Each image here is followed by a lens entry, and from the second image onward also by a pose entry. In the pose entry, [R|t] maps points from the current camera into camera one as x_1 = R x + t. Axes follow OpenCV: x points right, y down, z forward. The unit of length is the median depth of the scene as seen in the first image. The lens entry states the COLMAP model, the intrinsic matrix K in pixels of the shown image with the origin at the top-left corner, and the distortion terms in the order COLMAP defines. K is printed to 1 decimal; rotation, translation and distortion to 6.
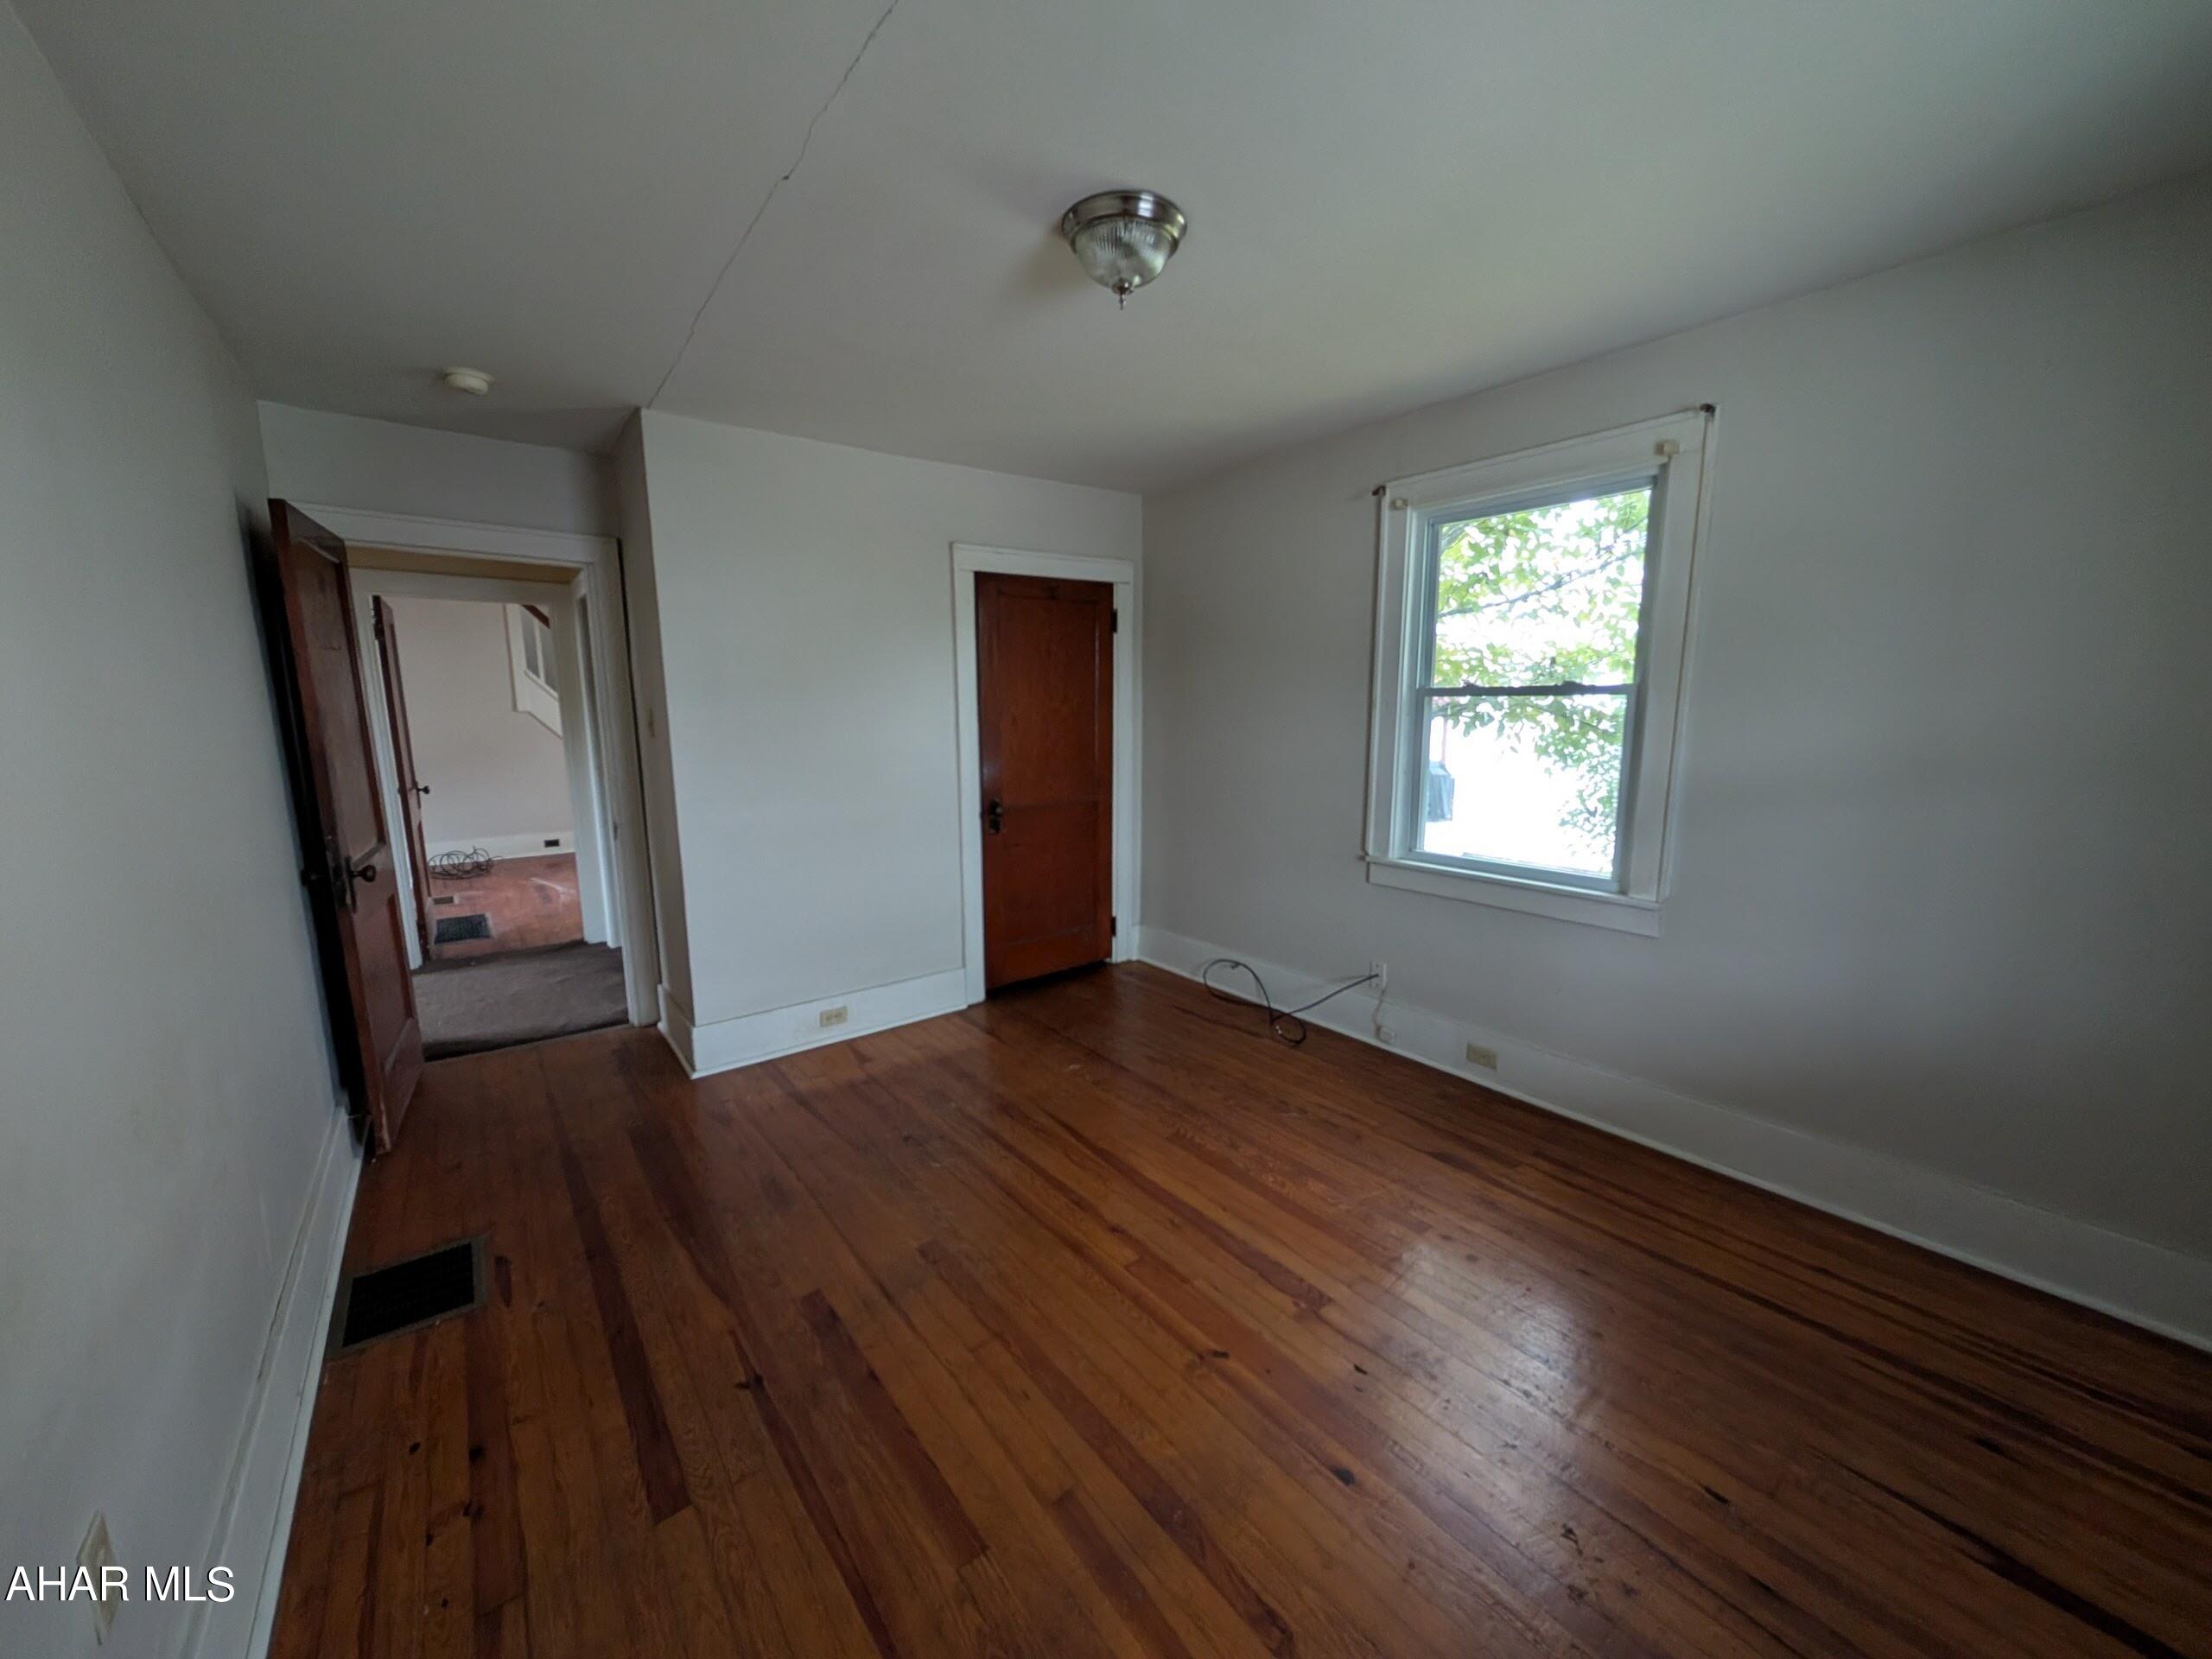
lens RADIAL K [[818.8, 0, 1103.3], [0, 818.8, 831.8], [0, 0, 1]] dist [-0.000400, -0.000053]
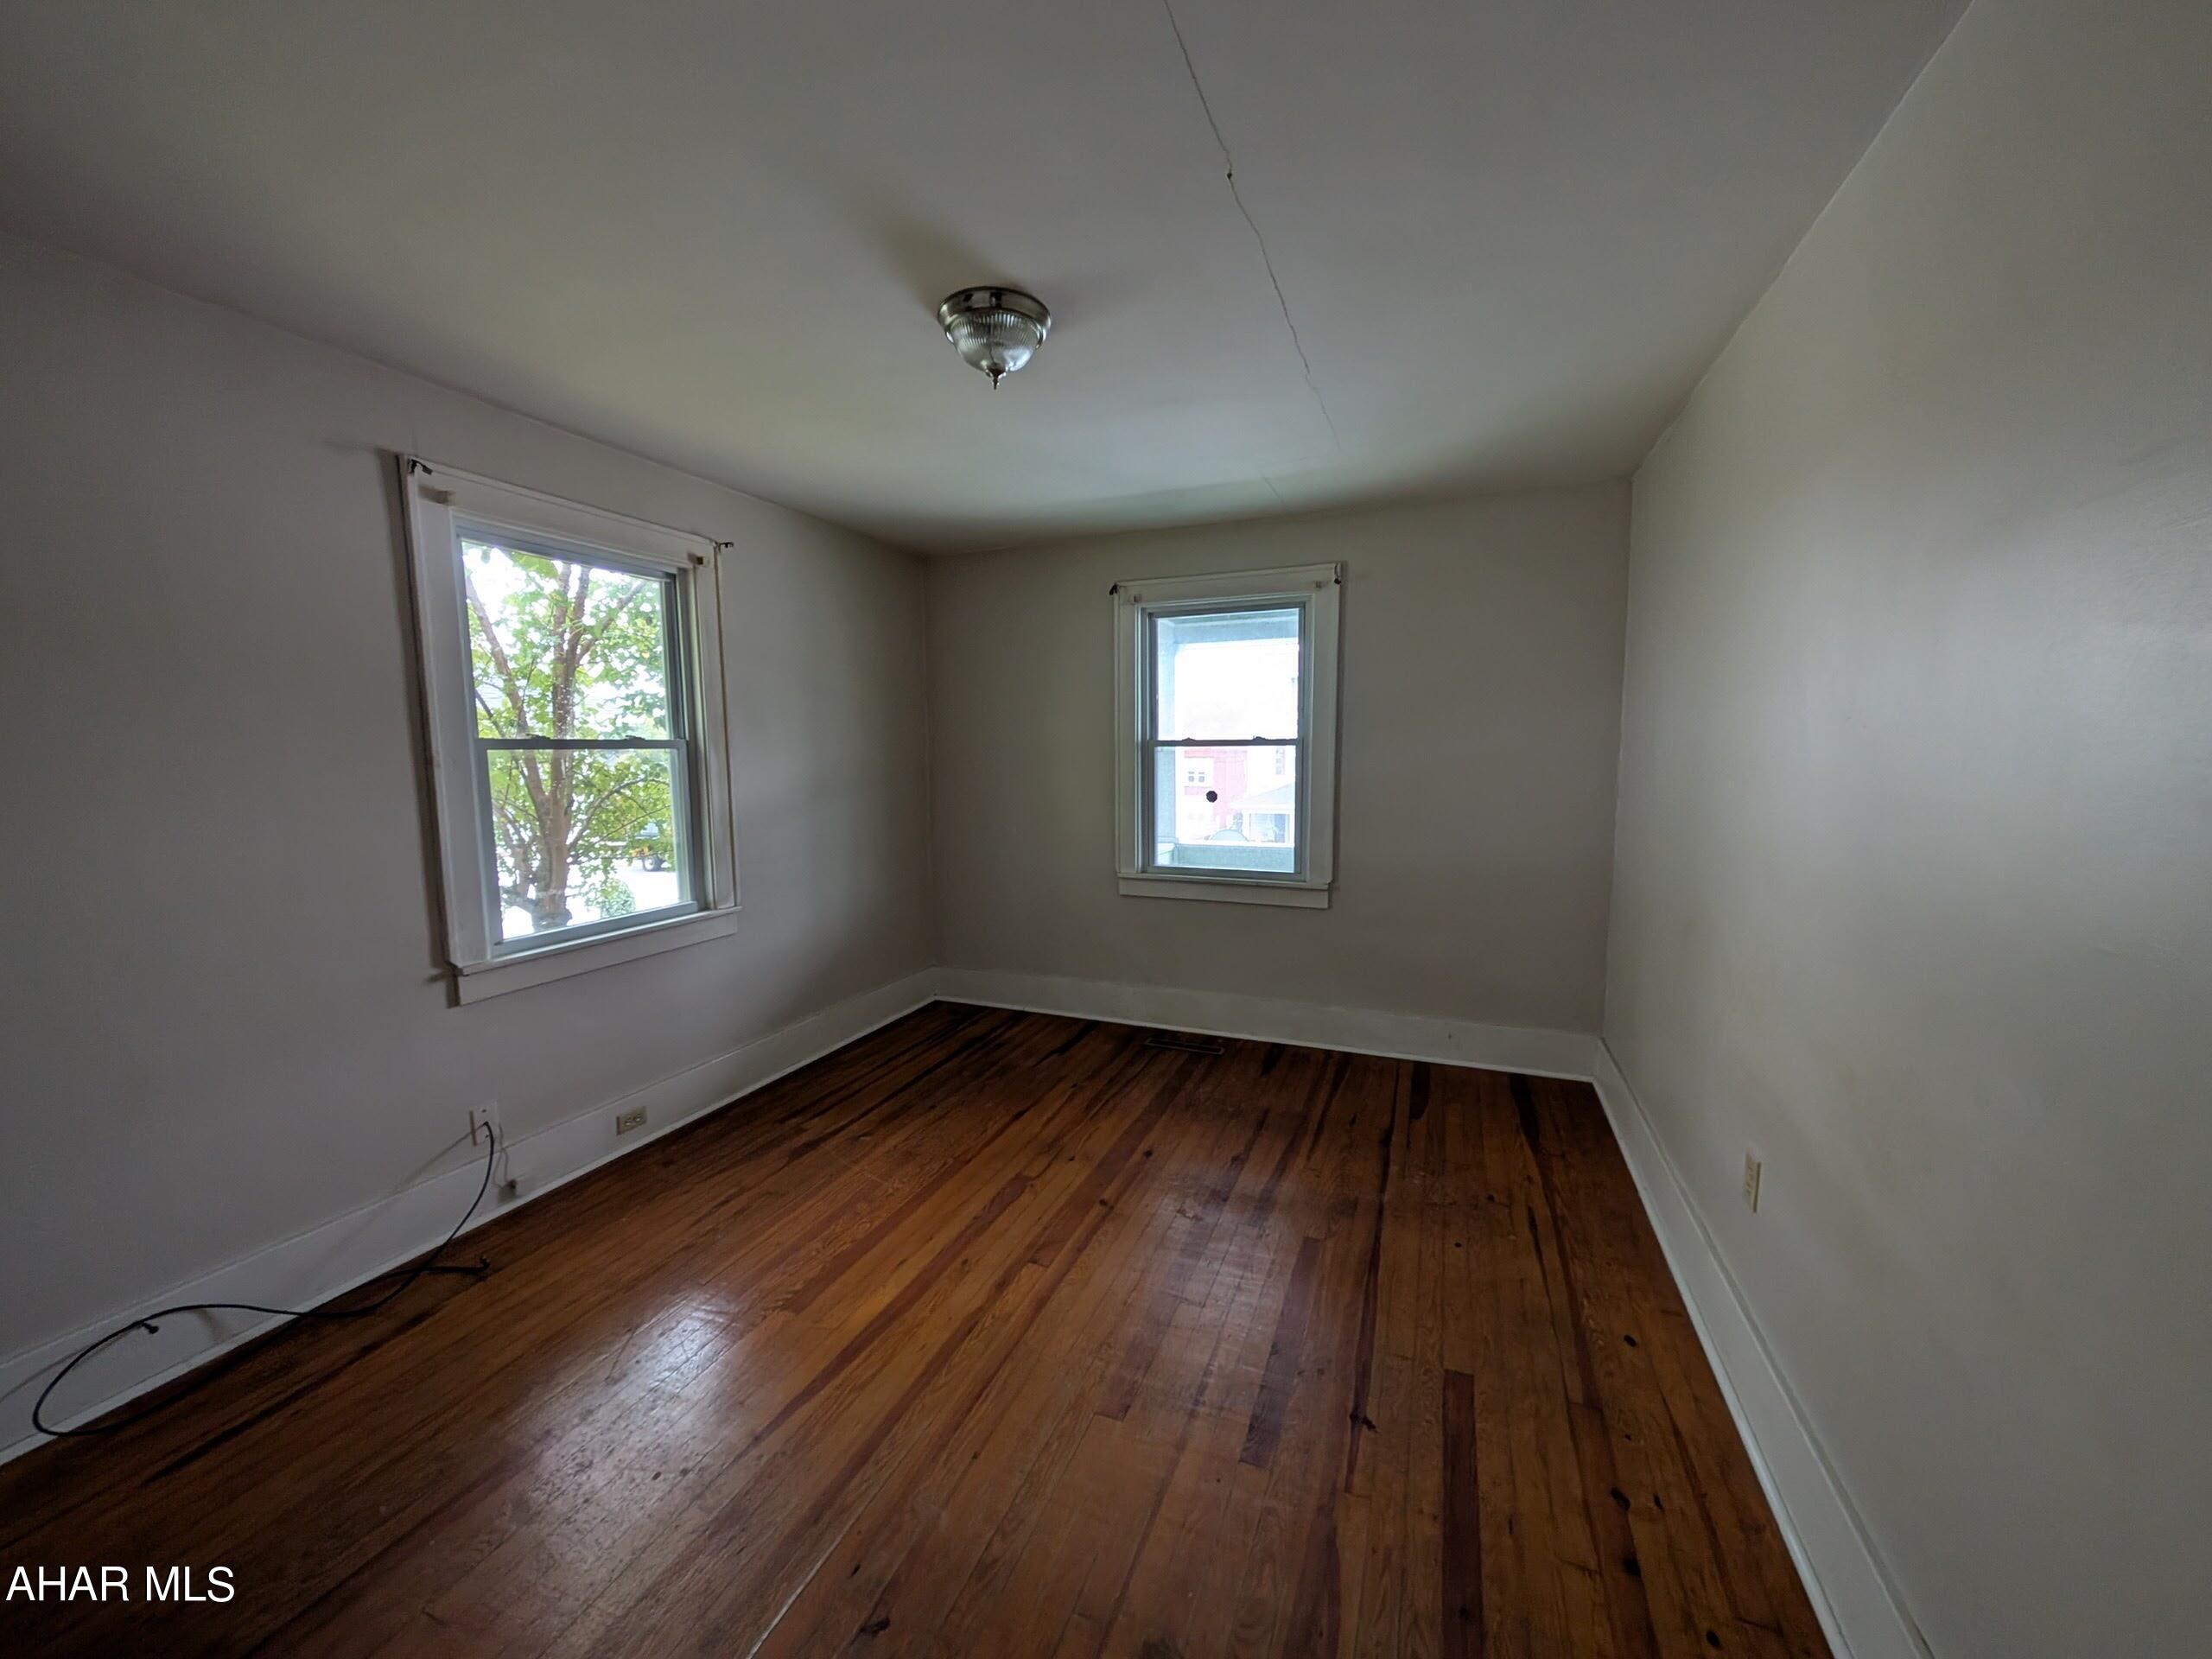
lens RADIAL K [[818.8, 0, 1103.3], [0, 818.8, 831.8], [0, 0, 1]] dist [-0.000400, -0.000053]
pose [[-0.480950, -0.077474, 0.873318, -0.761978], [0.150444, 0.974021, 0.169260, -0.166754], [-0.863744, 0.212791, -0.456800, 1.096311]]
